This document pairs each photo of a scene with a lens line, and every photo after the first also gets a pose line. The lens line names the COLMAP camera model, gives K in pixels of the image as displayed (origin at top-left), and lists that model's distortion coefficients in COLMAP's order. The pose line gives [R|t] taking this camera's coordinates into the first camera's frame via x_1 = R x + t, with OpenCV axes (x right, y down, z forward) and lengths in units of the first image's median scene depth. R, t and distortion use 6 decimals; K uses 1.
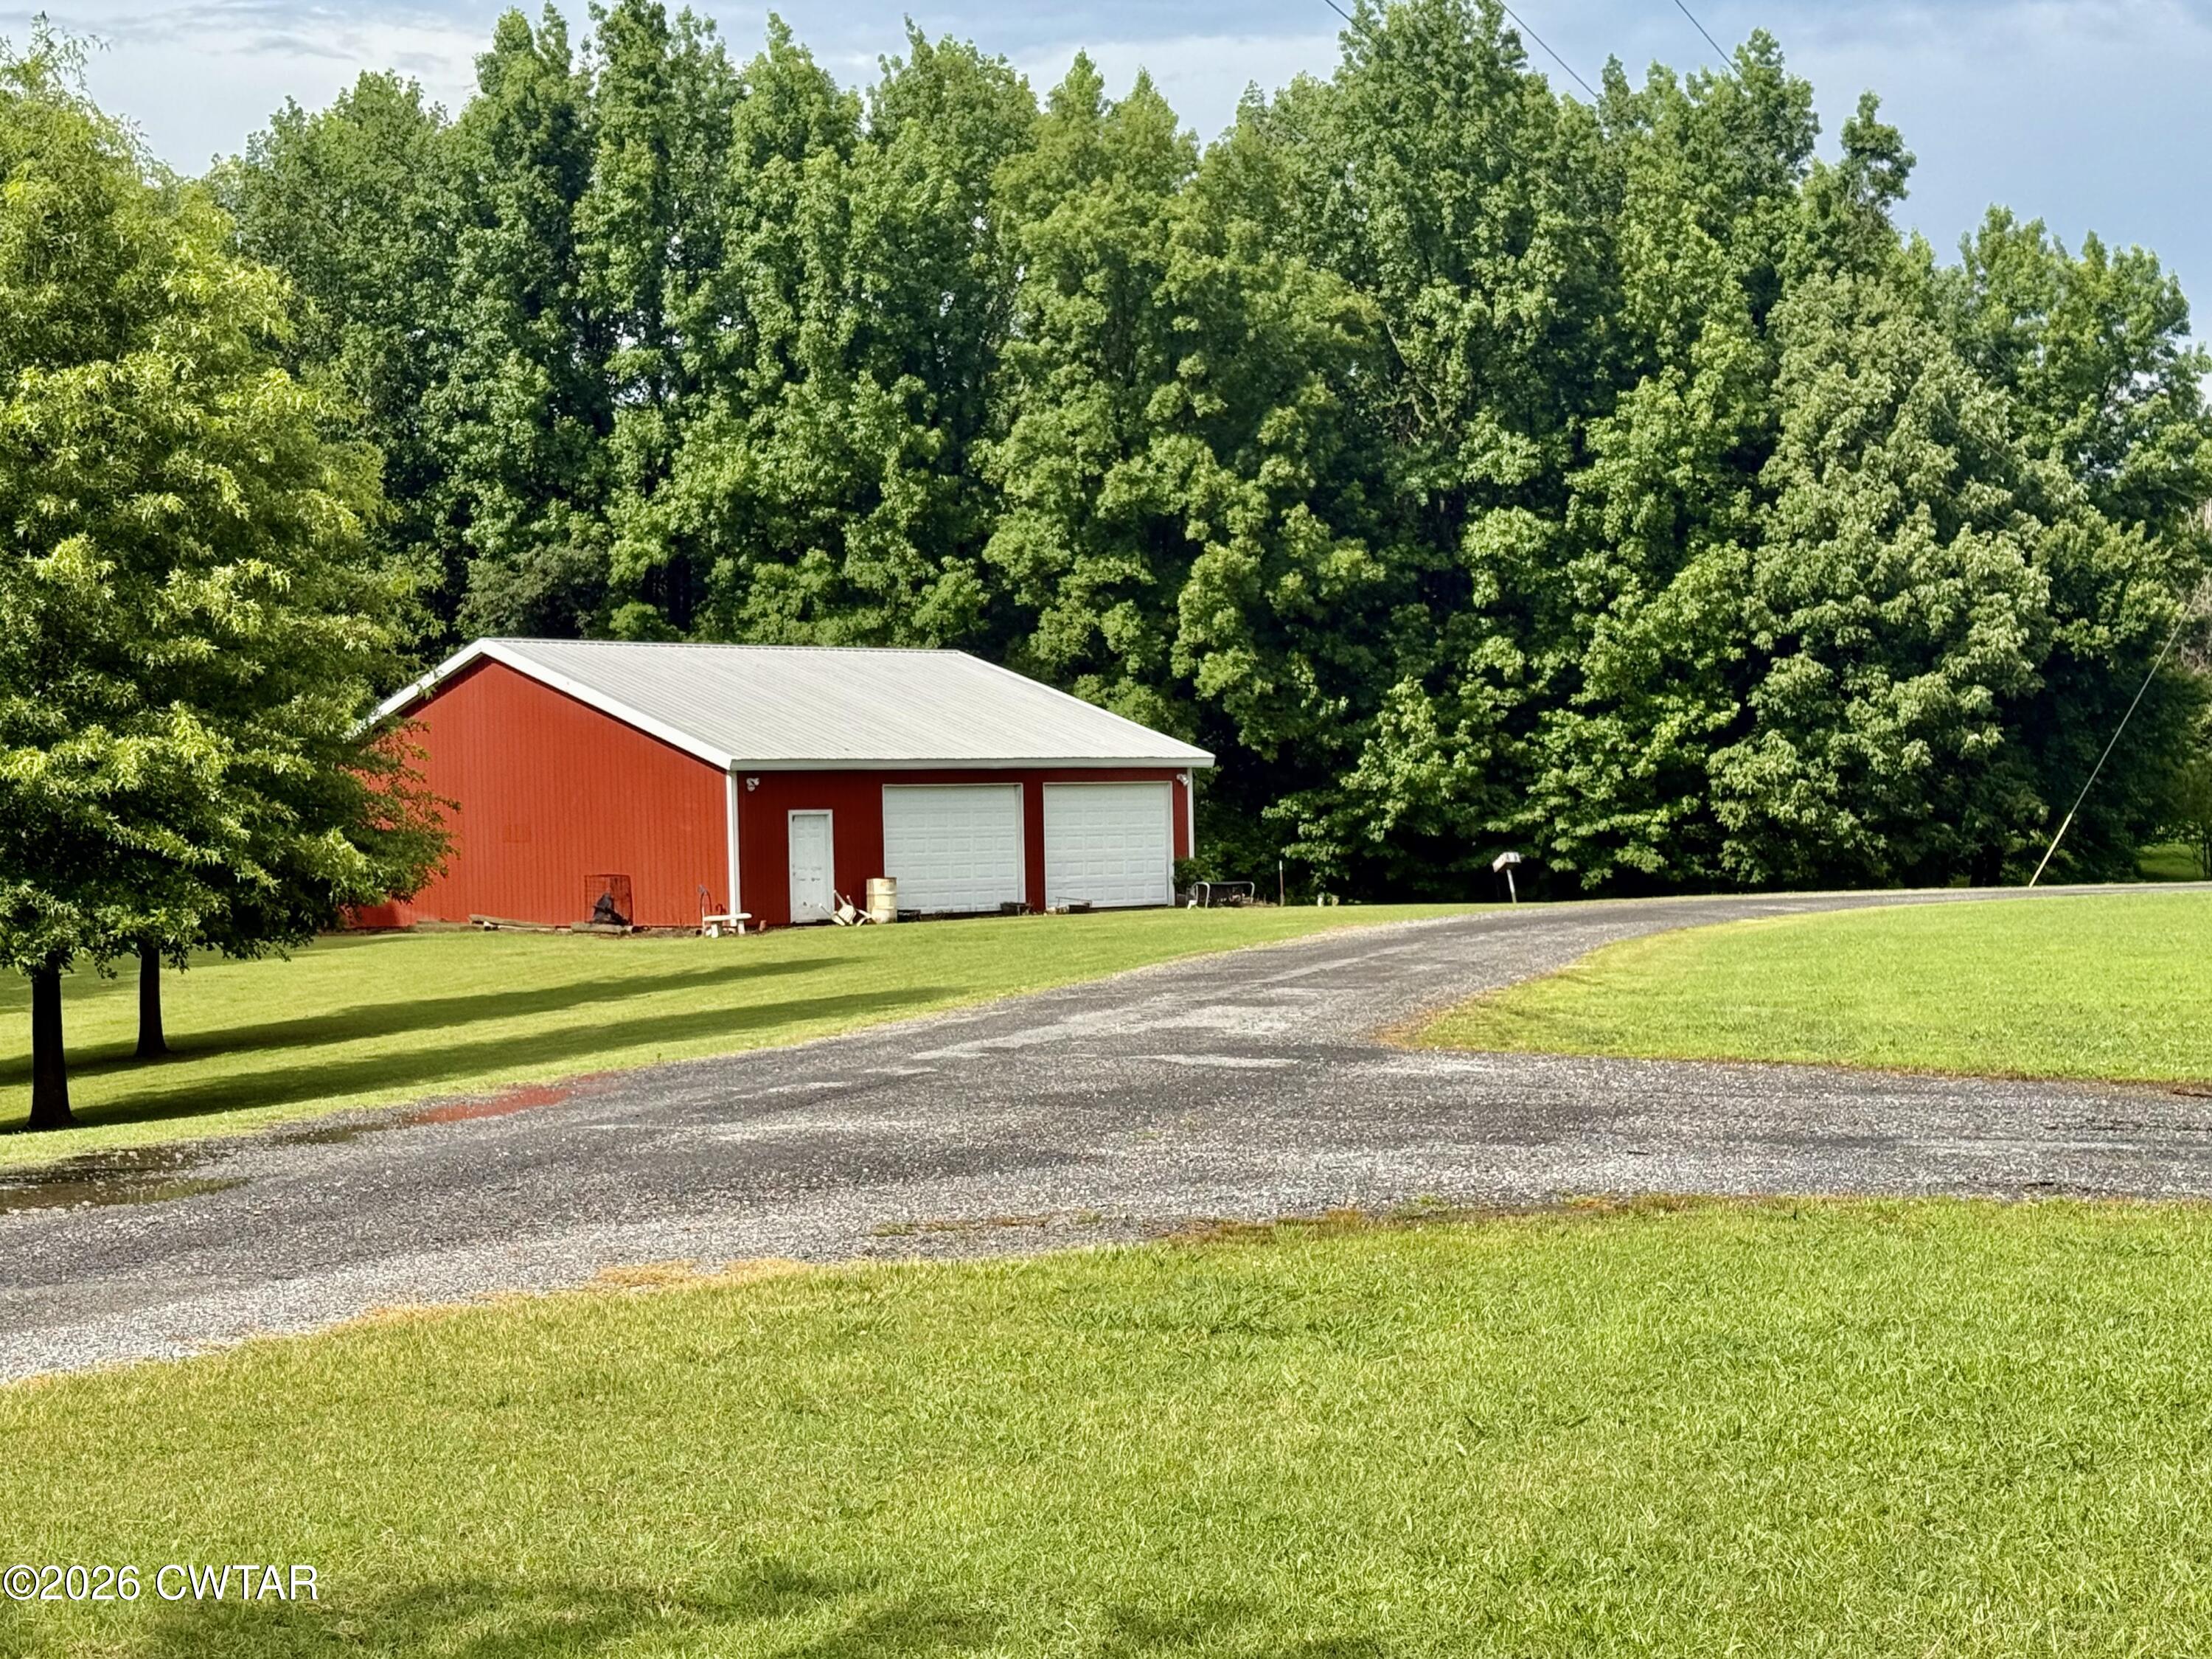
lens RADIAL K [[3543.7, 0, 1106.0], [0, 3543.7, 829.5], [0, 0, 1]] dist [0.030085, 0.000638]
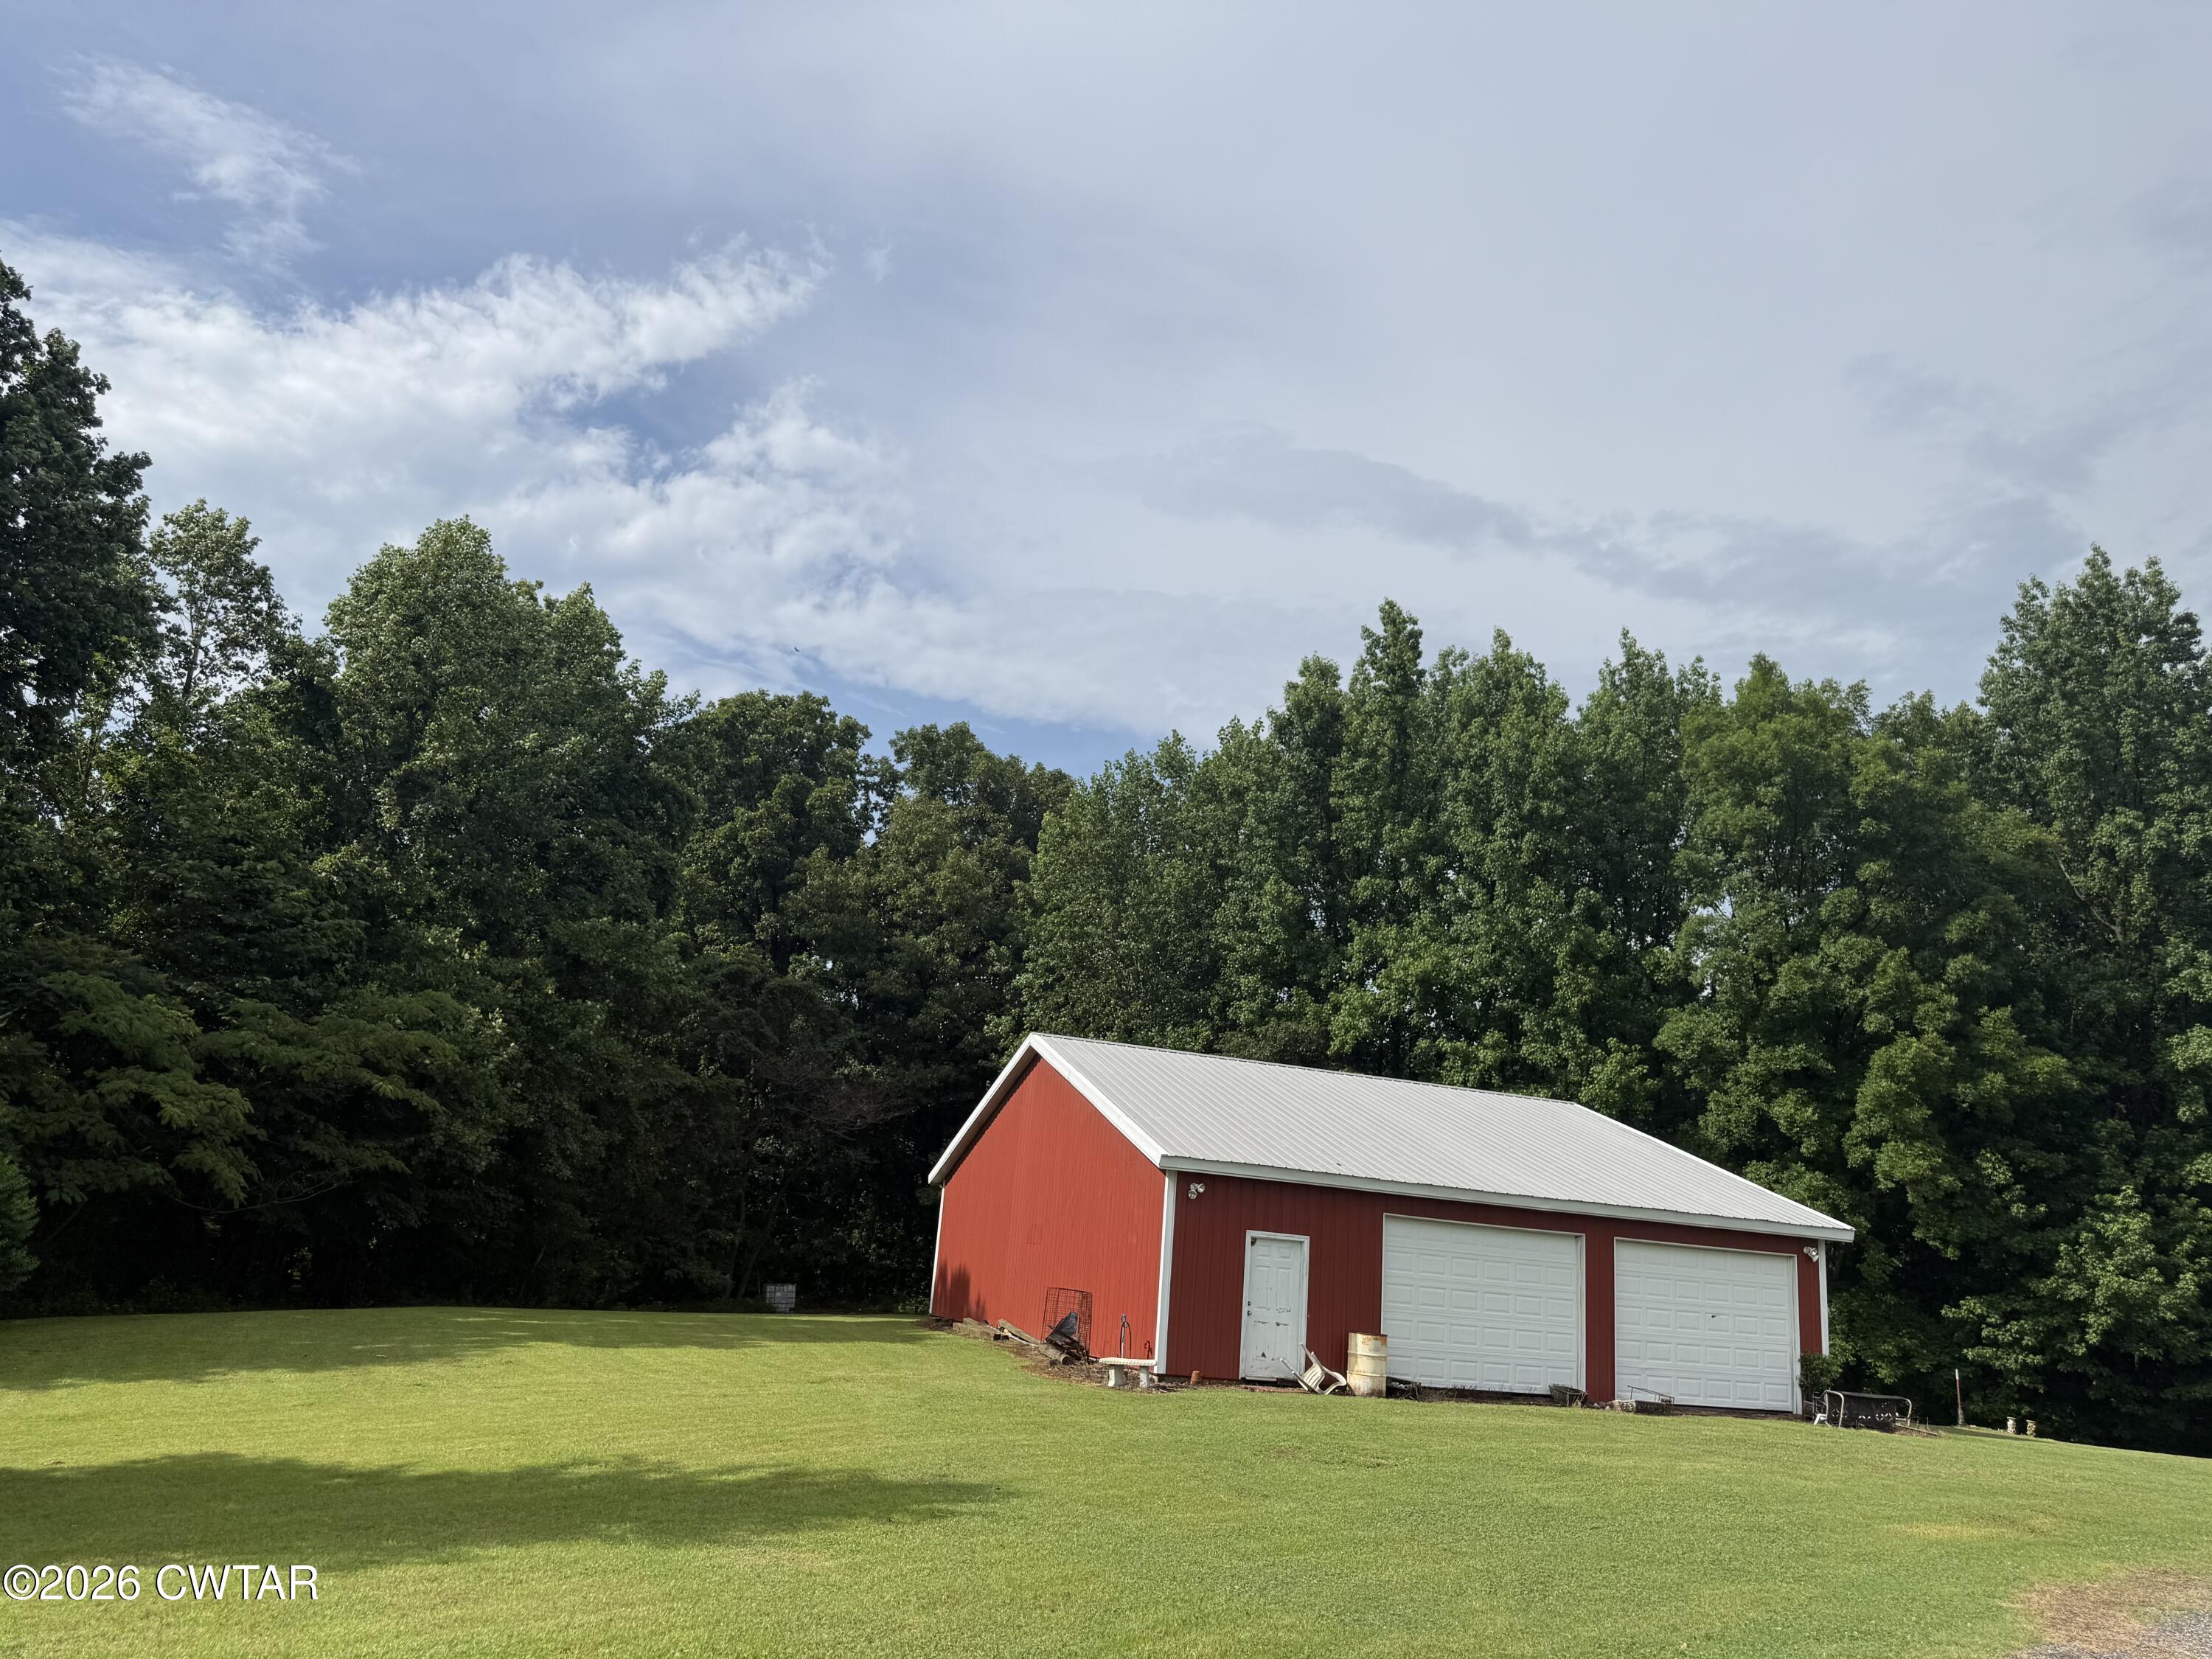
lens RADIAL K [[1615.5, 0, 1097.7], [0, 1615.5, 844.8], [0, 0, 1]] dist [0.107401, -0.098985]
pose [[0.906640, -0.010924, -0.421764, 0.027346], [-0.095737, 0.968261, -0.230878, -0.001460], [0.410900, 0.249701, 0.876818, 0.461055]]
